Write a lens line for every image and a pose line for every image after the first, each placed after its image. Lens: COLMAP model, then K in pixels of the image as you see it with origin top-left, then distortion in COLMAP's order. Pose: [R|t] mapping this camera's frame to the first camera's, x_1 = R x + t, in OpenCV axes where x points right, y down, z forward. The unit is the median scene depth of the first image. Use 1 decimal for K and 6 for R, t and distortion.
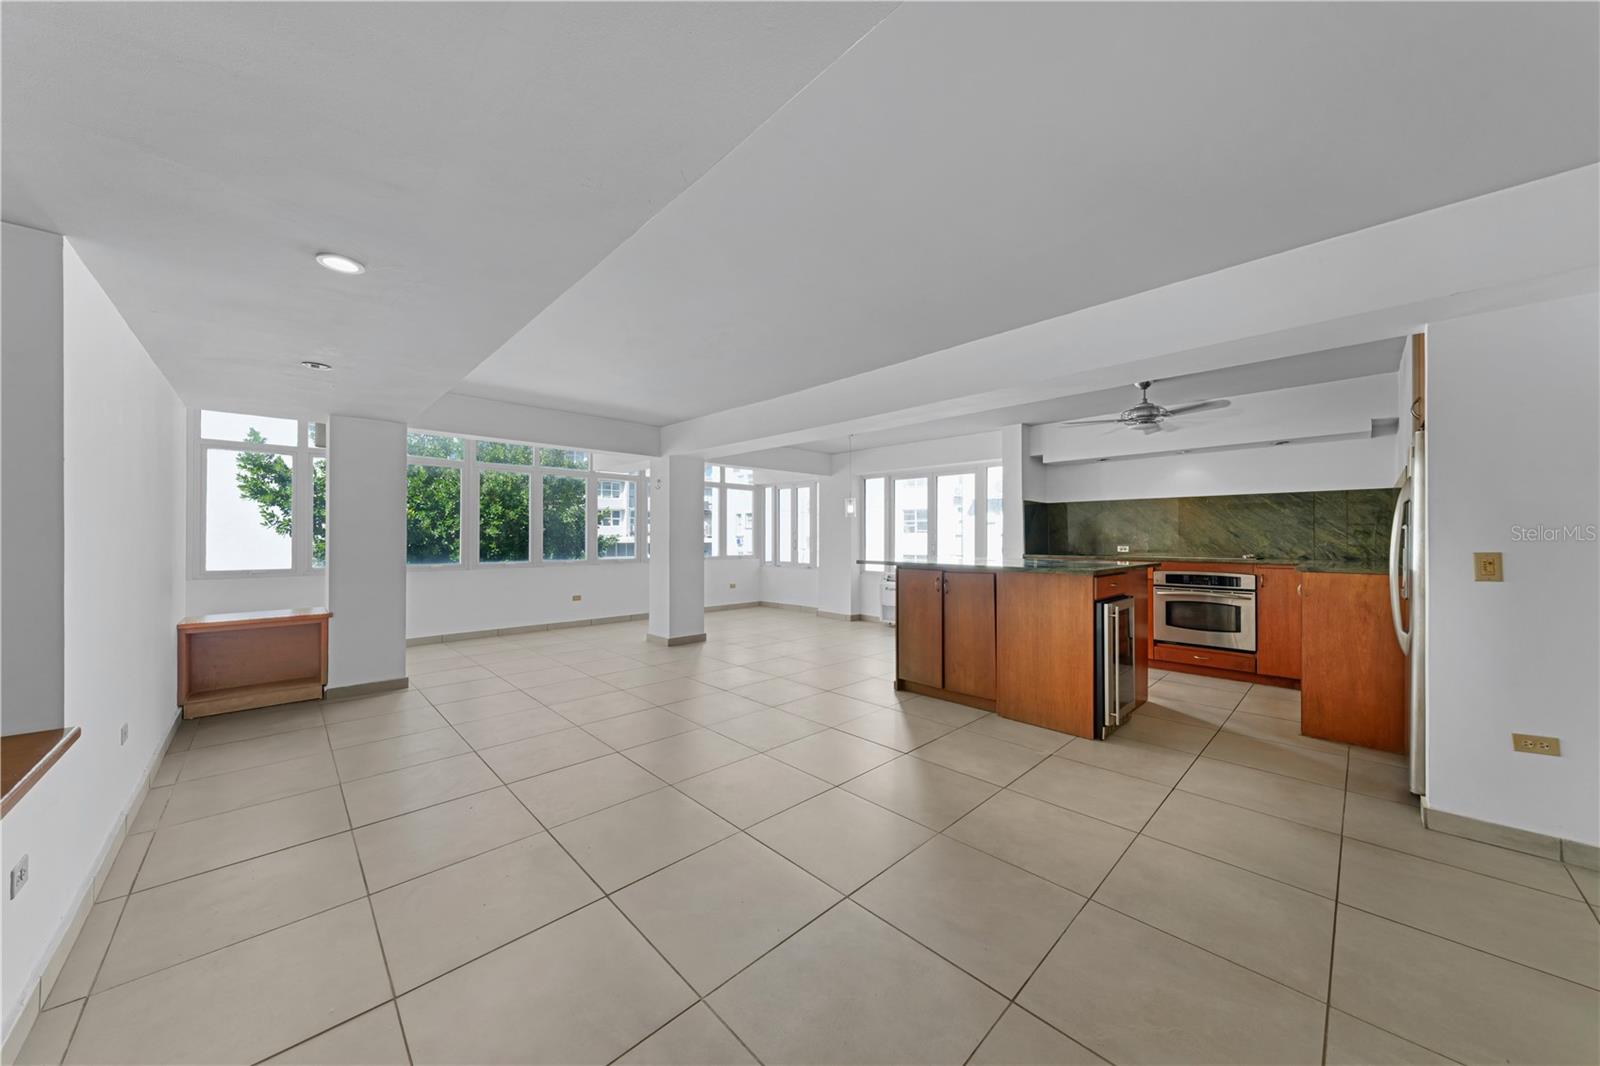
lens RADIAL K [[544.5, 0, 806.1], [0, 544.5, 533.8], [0, 0, 1]] dist [0.002750, 0.000082]
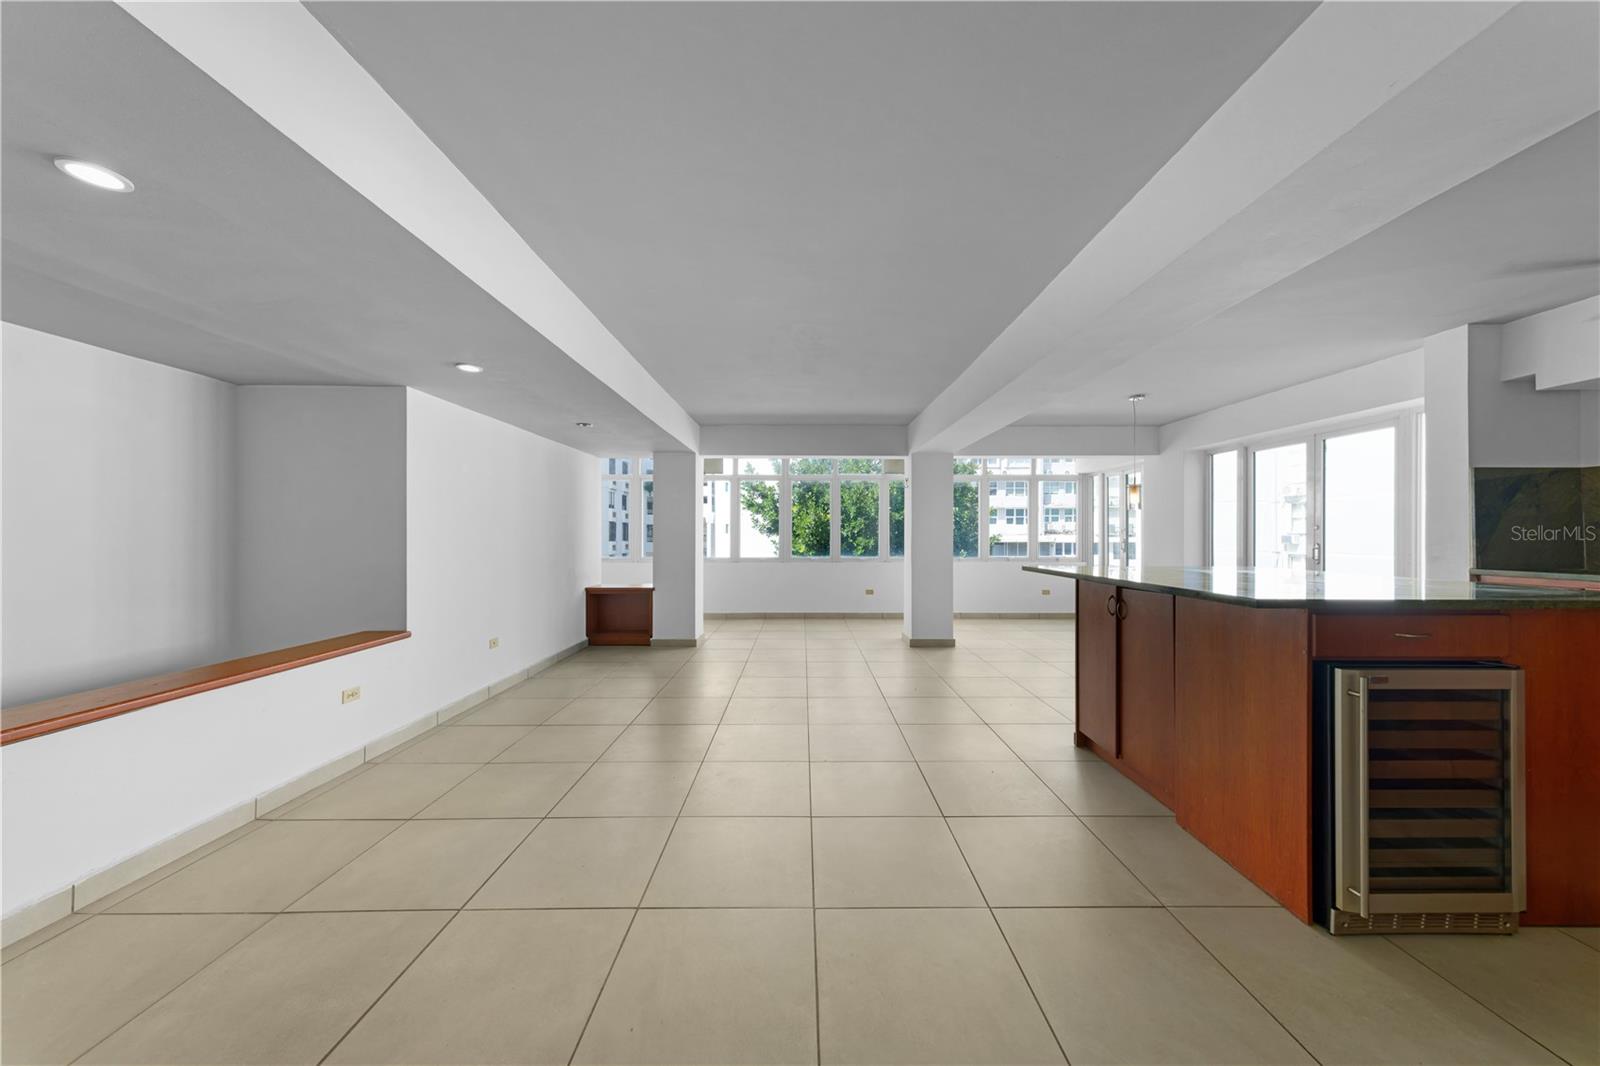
lens RADIAL K [[544.5, 0, 802.9], [0, 544.5, 536.5], [0, 0, 1]] dist [0.002750, 0.000082]
pose [[0.717352, -0.000052, -0.696710, 0.277854], [0.004870, 0.999976, 0.004940, 0.000581], [0.696693, -0.006937, 0.717335, 0.147052]]
